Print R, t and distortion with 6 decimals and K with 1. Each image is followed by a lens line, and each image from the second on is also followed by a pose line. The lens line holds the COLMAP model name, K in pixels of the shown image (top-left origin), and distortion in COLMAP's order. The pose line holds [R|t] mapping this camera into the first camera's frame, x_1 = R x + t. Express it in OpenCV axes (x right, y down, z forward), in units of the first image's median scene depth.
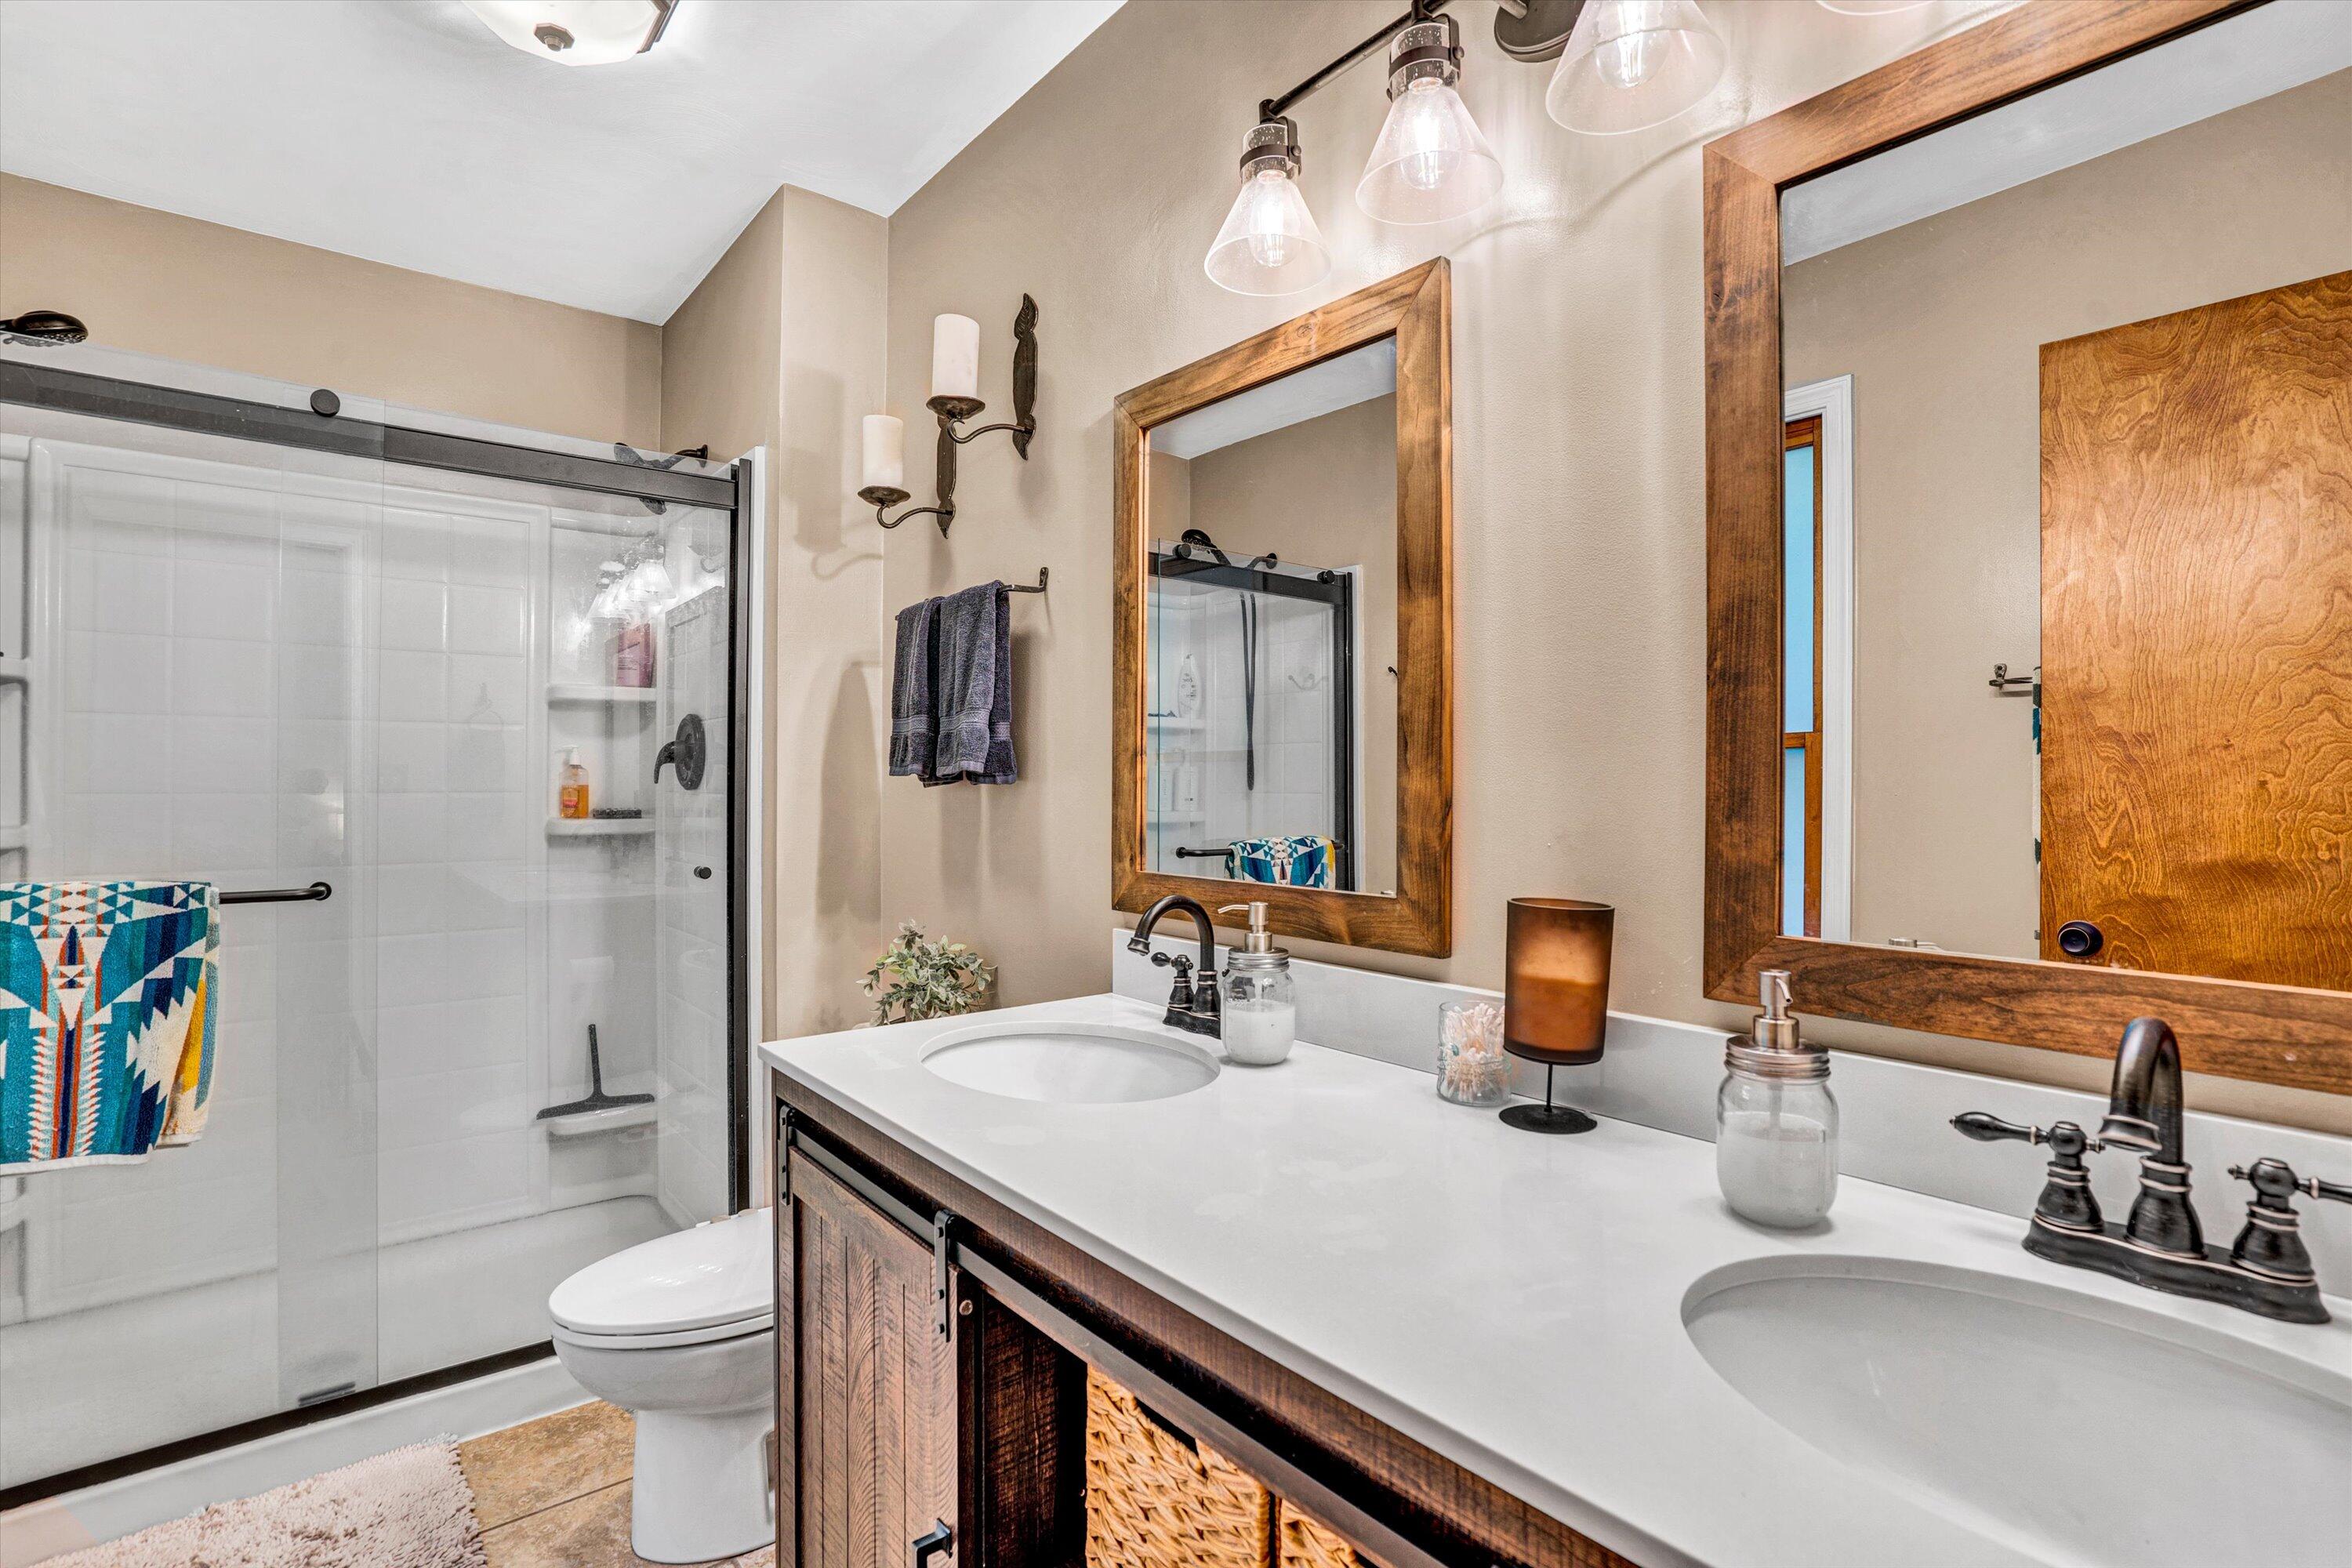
lens RADIAL K [[1108.0, 0, 1185.4], [0, 1108.0, 771.2], [0, 0, 1]] dist [-0.063768, 0.024643]
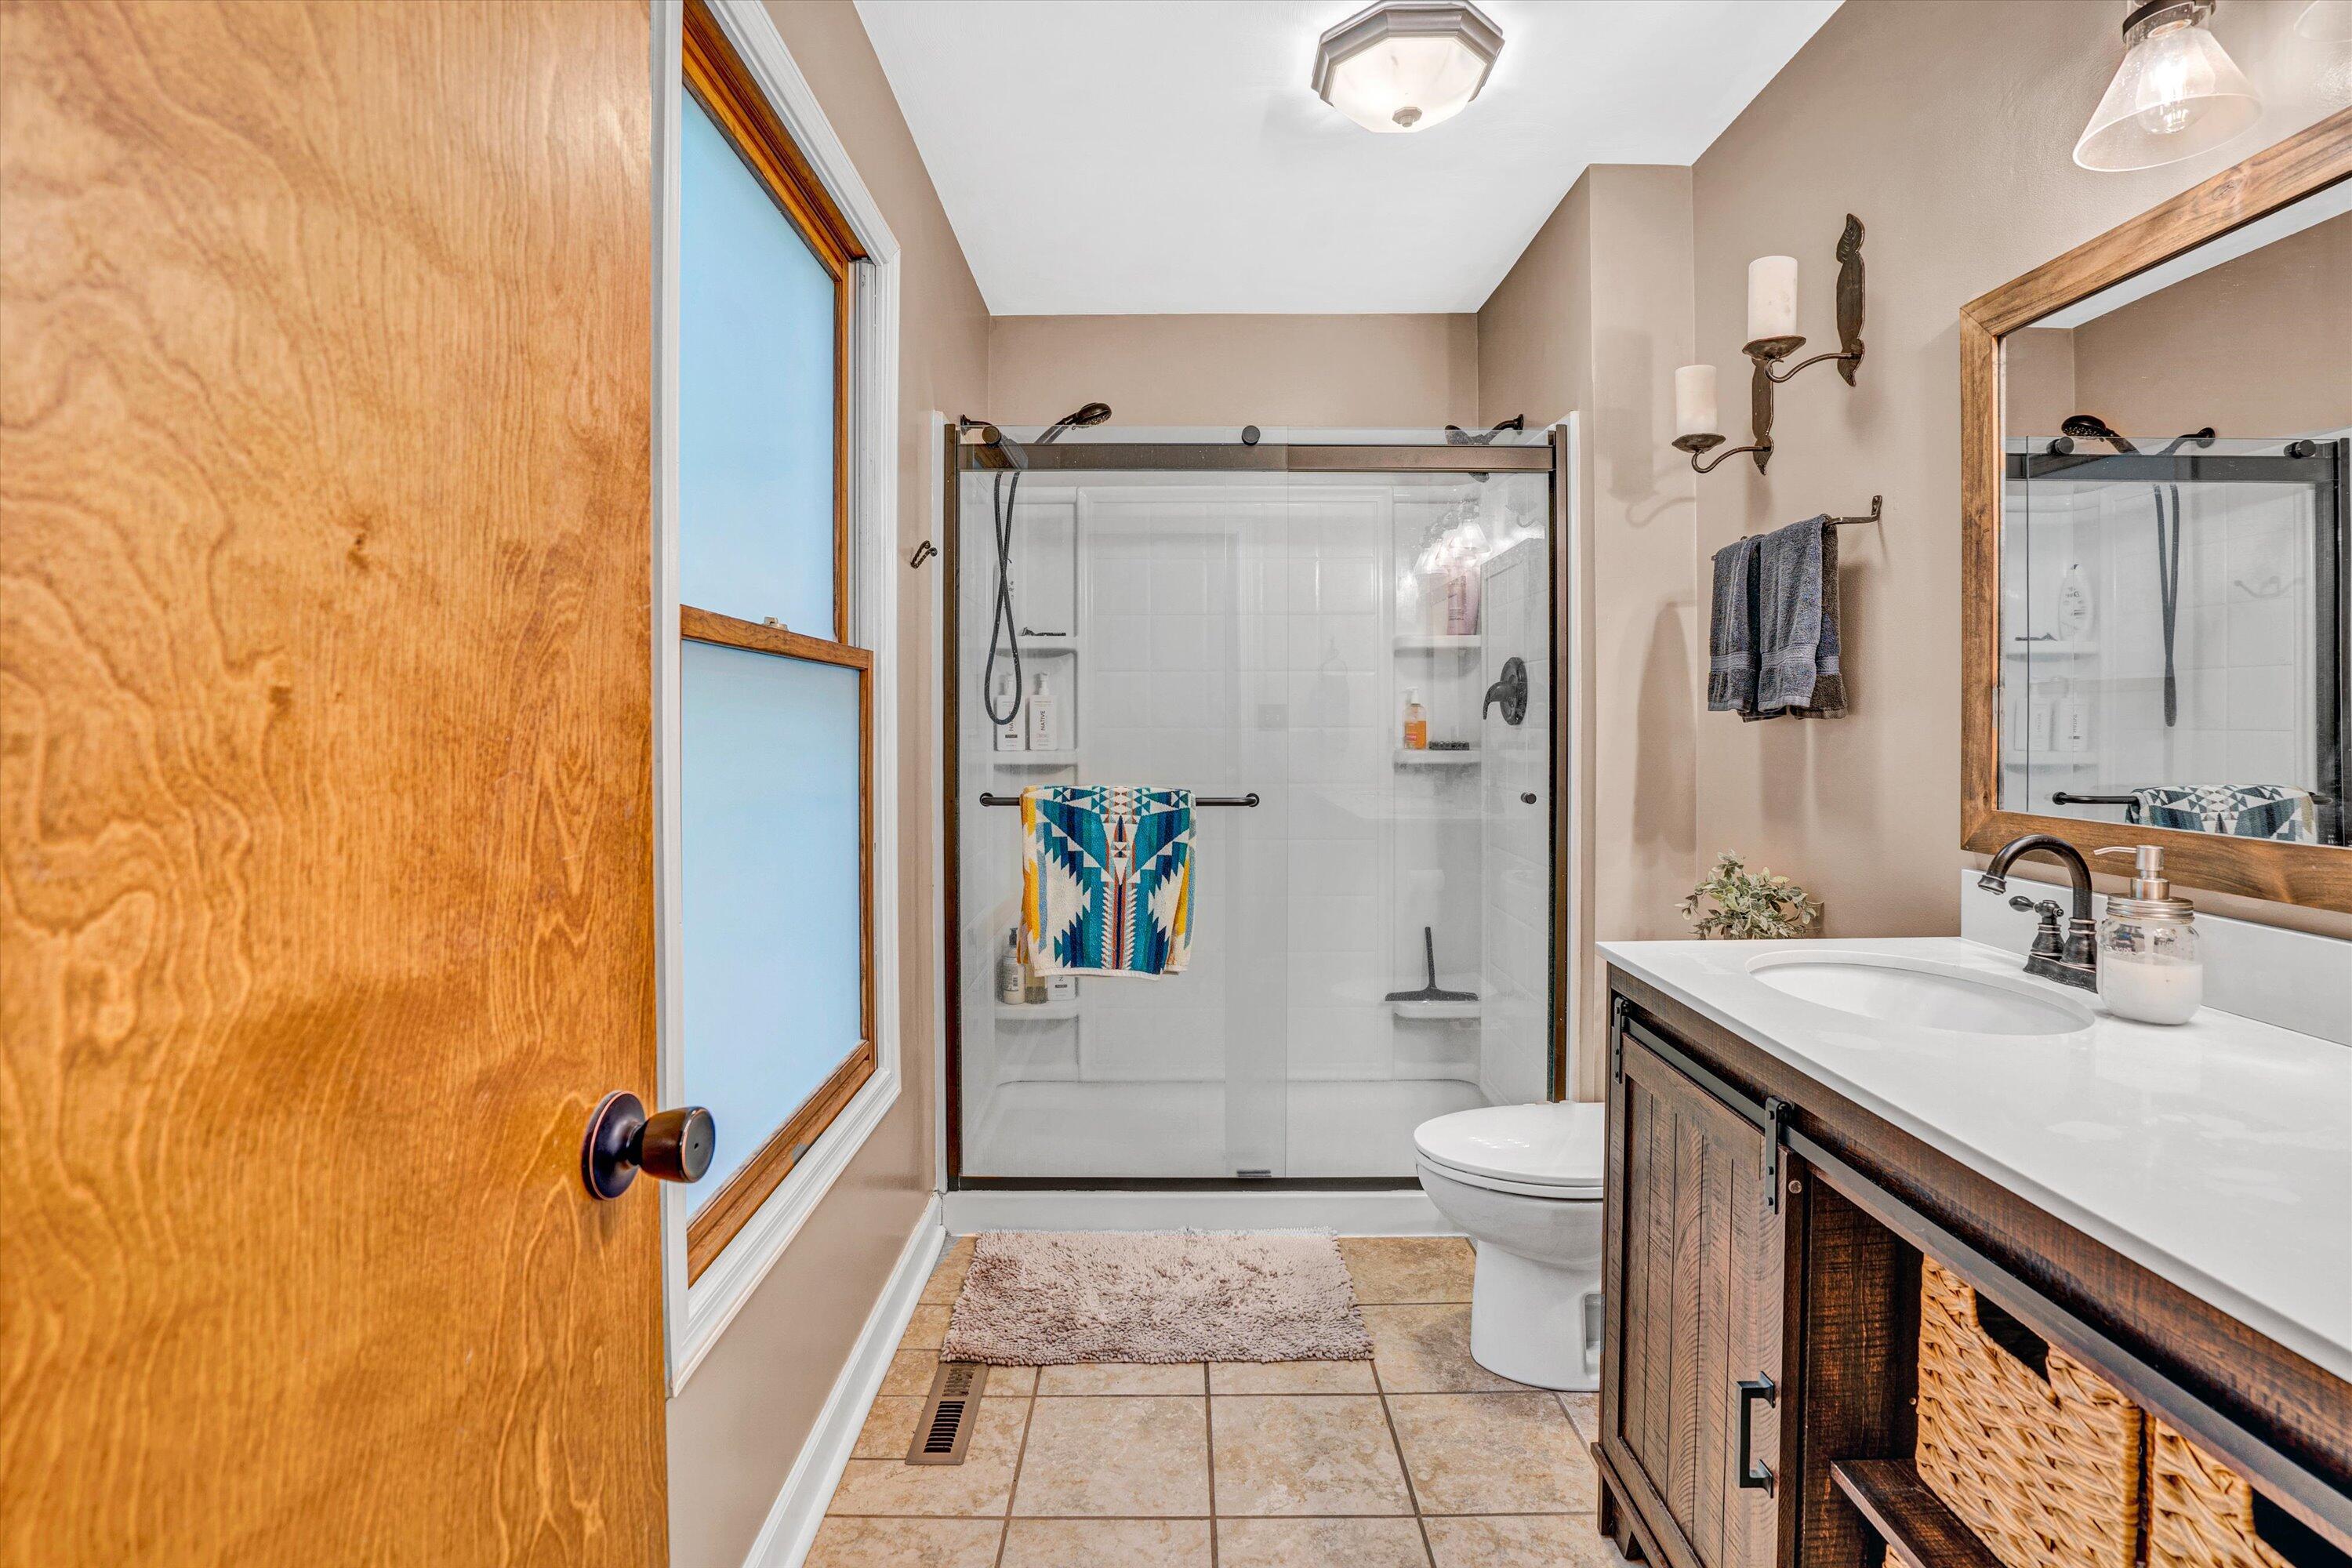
lens RADIAL K [[1121.0, 0, 1168.9], [0, 1121.0, 727.1], [0, 0, 1]] dist [-0.049354, 0.017930]
pose [[0.766823, 0.001282, -0.641858, 0.017045], [0.009324, 0.999870, 0.013137, 0.000929], [0.641791, -0.016059, 0.766711, -0.160177]]
